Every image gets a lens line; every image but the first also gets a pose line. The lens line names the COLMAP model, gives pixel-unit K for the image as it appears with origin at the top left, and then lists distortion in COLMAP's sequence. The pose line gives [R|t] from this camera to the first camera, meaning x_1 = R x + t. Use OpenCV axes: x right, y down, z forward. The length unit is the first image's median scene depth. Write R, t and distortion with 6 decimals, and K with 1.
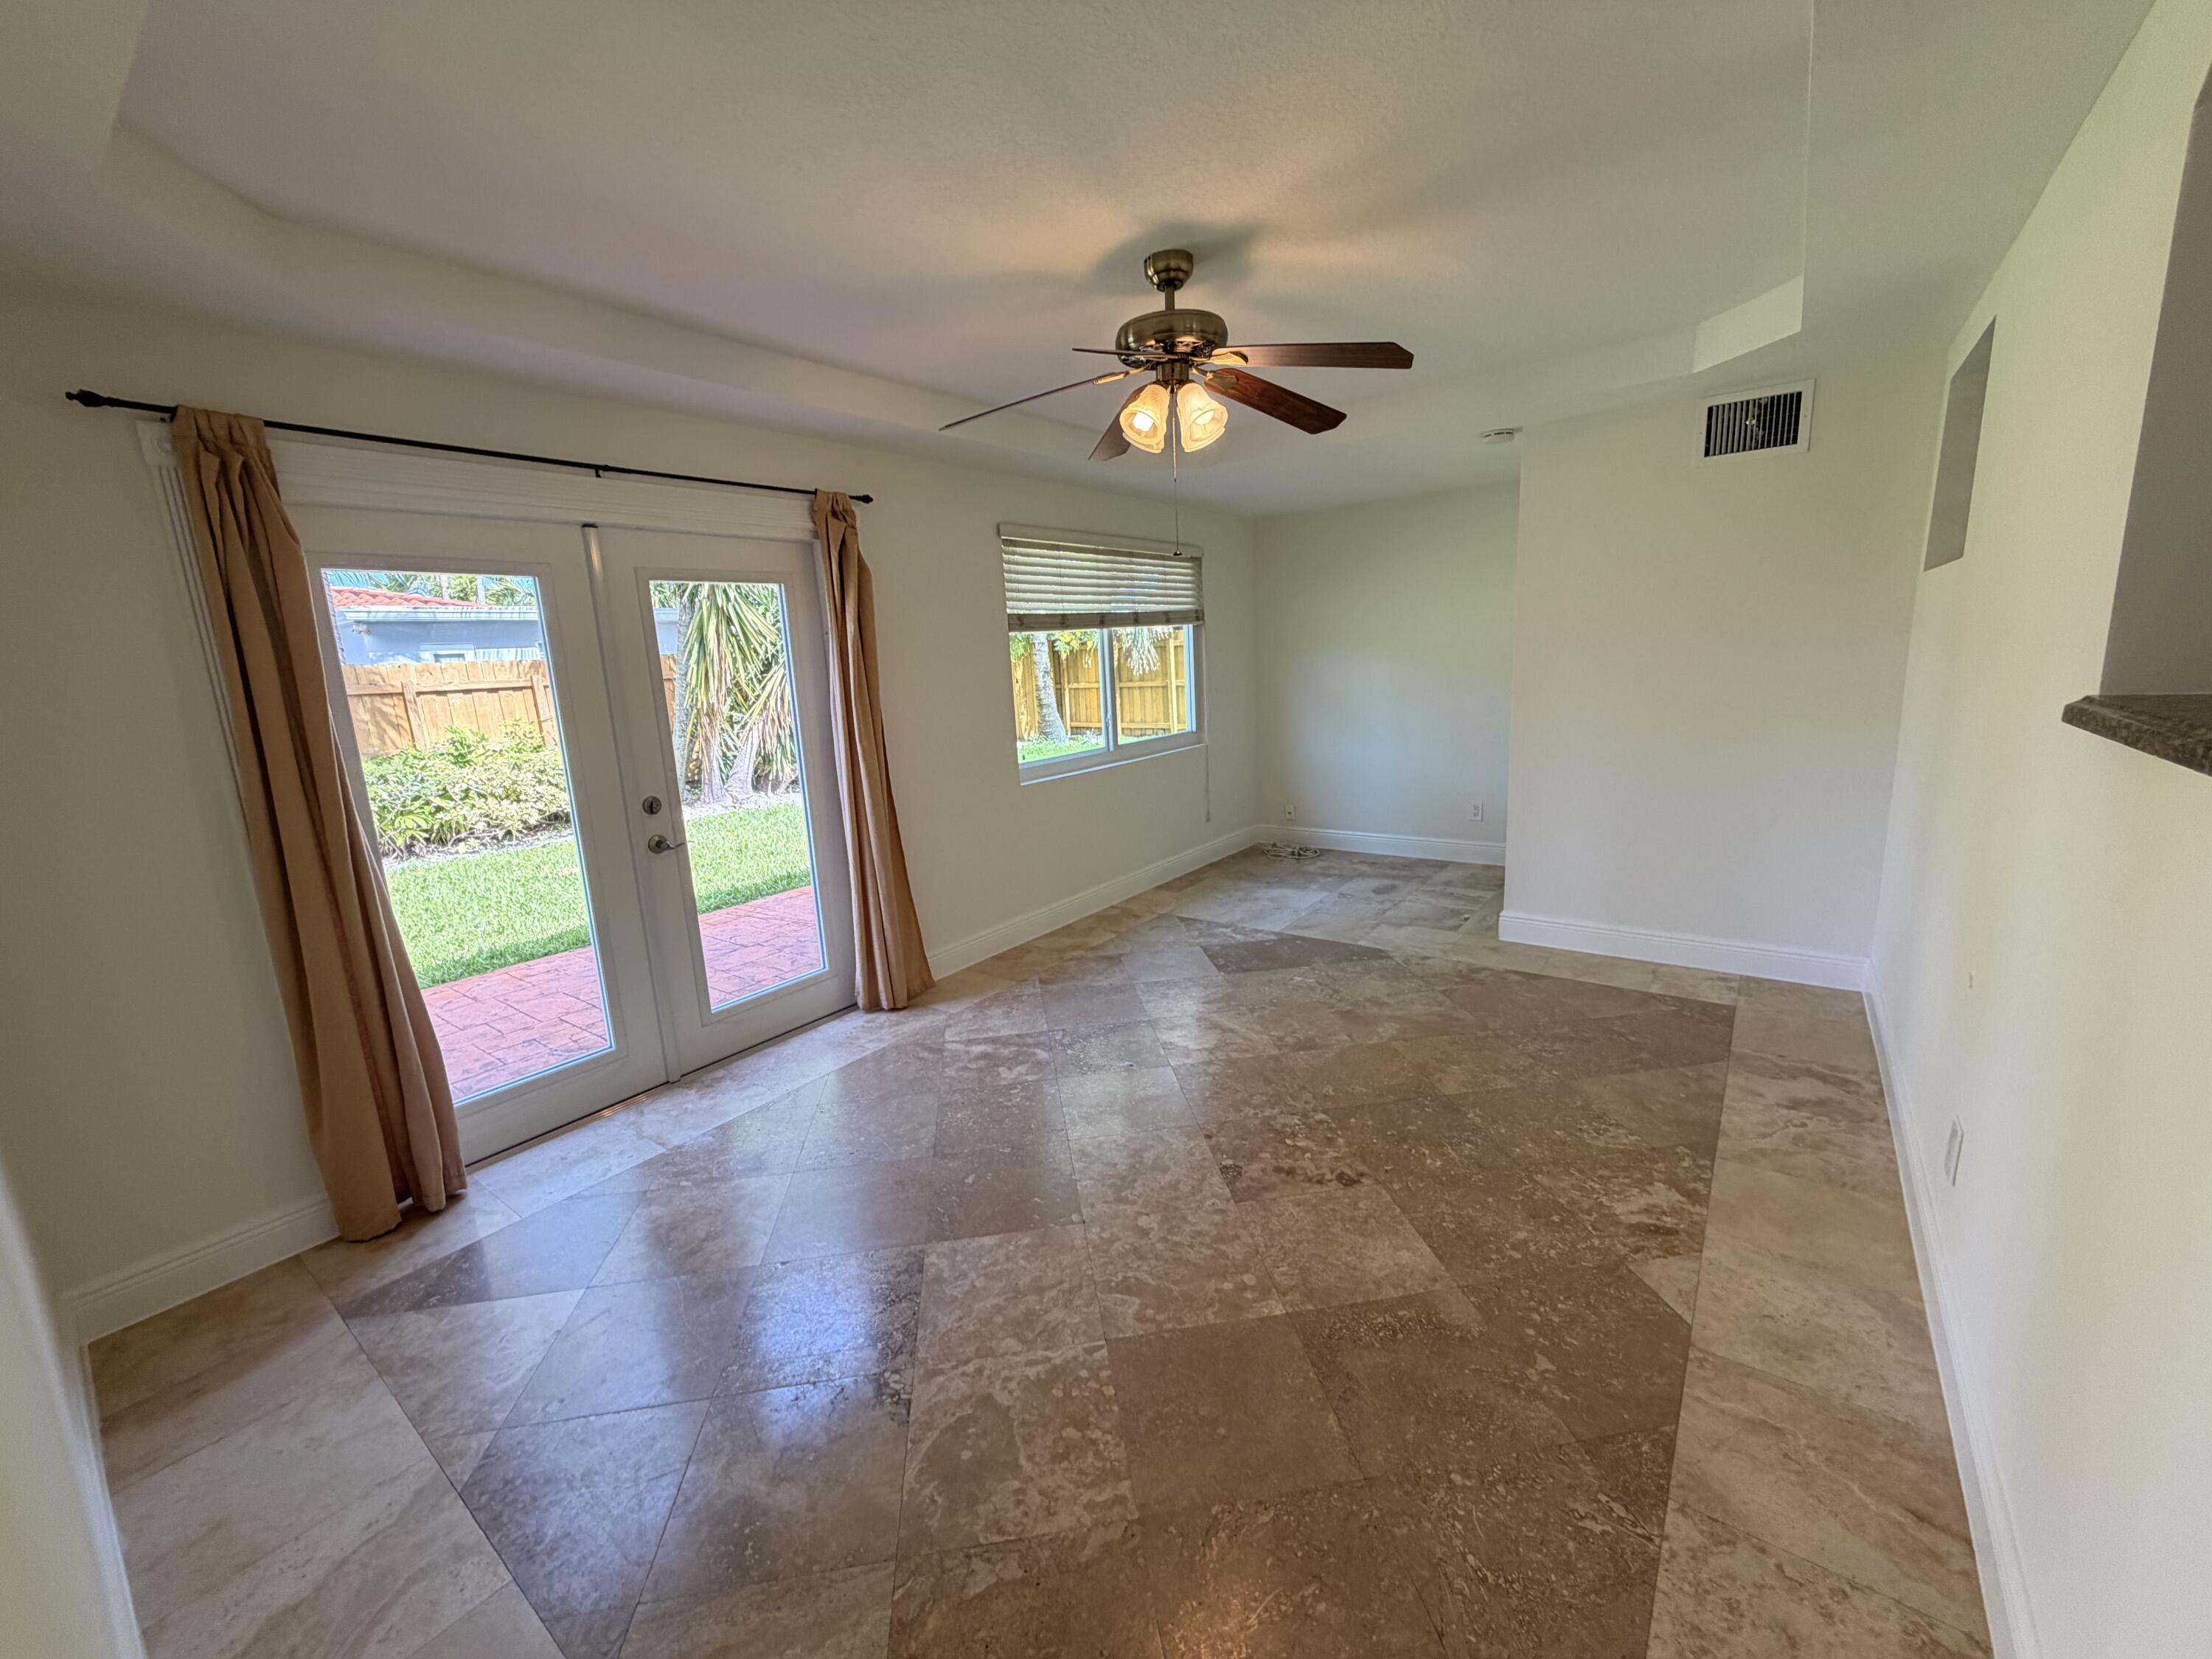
lens RADIAL K [[883.8, 0, 1098.6], [0, 883.8, 826.0], [0, 0, 1]] dist [-0.000490, 0.000498]
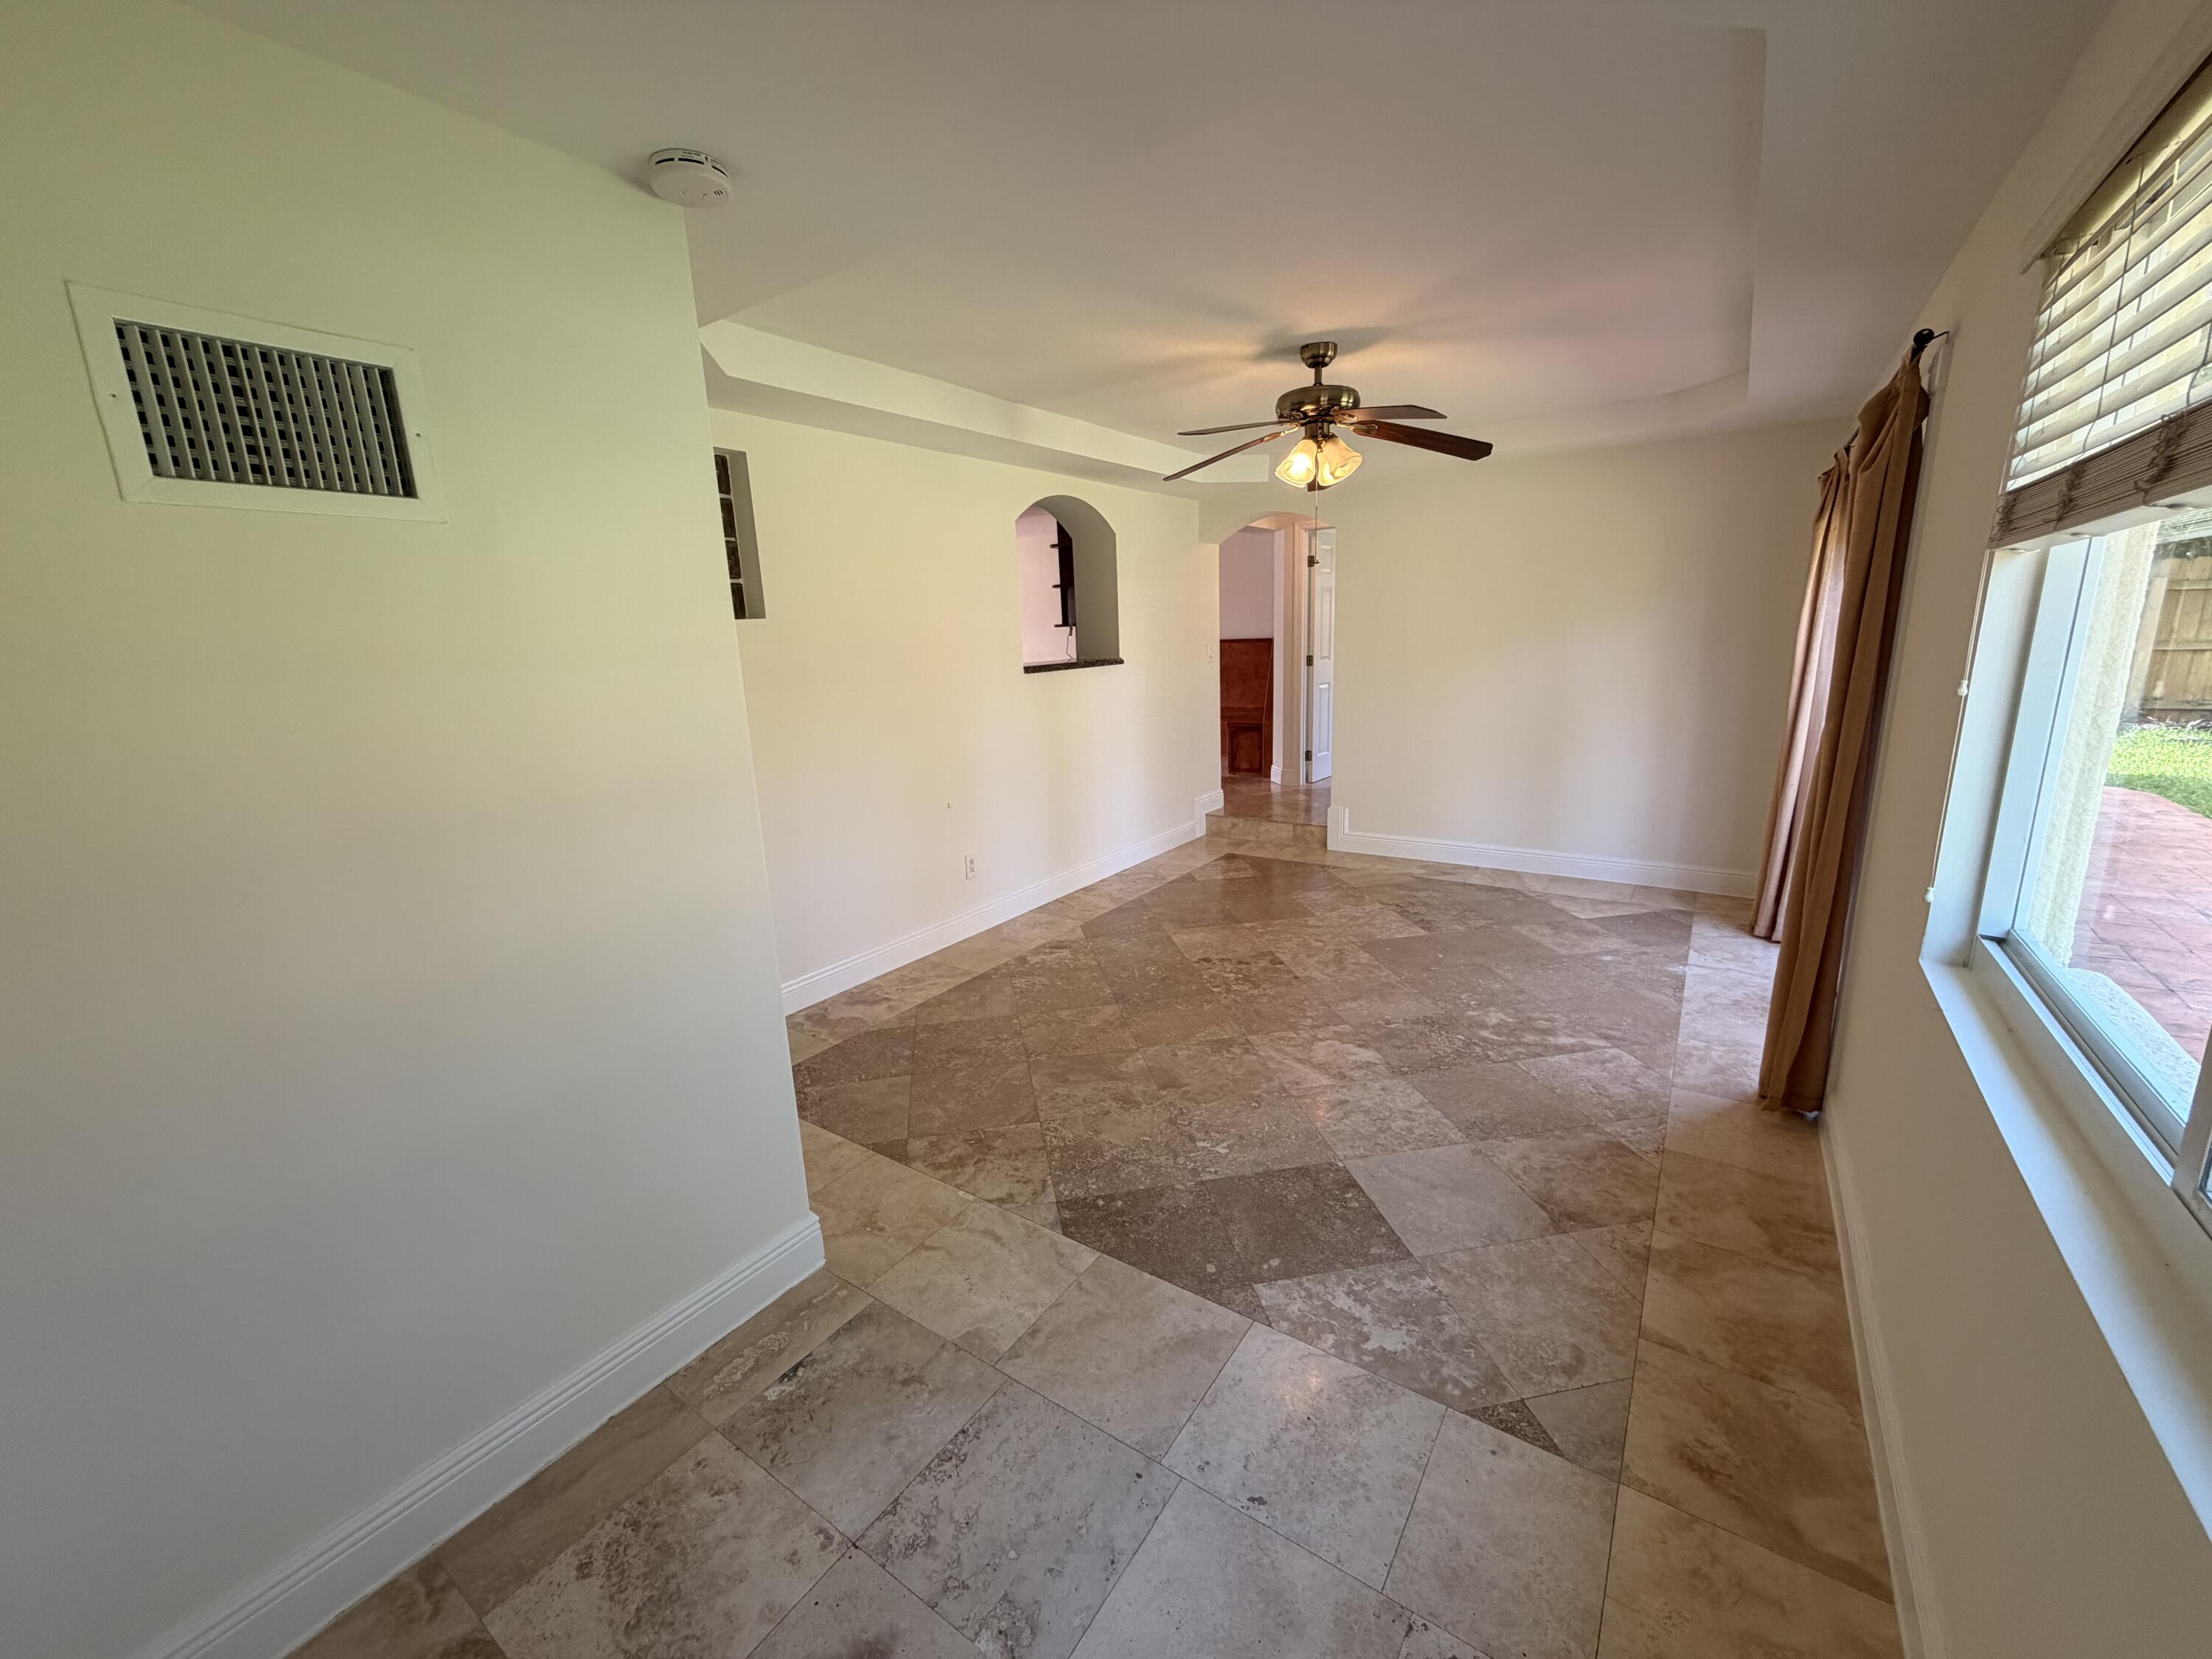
lens RADIAL K [[883.8, 0, 1108.3], [0, 883.8, 832.2], [0, 0, 1]] dist [-0.000490, 0.000498]
pose [[-0.994658, 0.098650, -0.030405, 0.354258], [0.077644, 0.909043, 0.409404, -0.371405], [0.068027, 0.404856, -0.911847, 1.734504]]
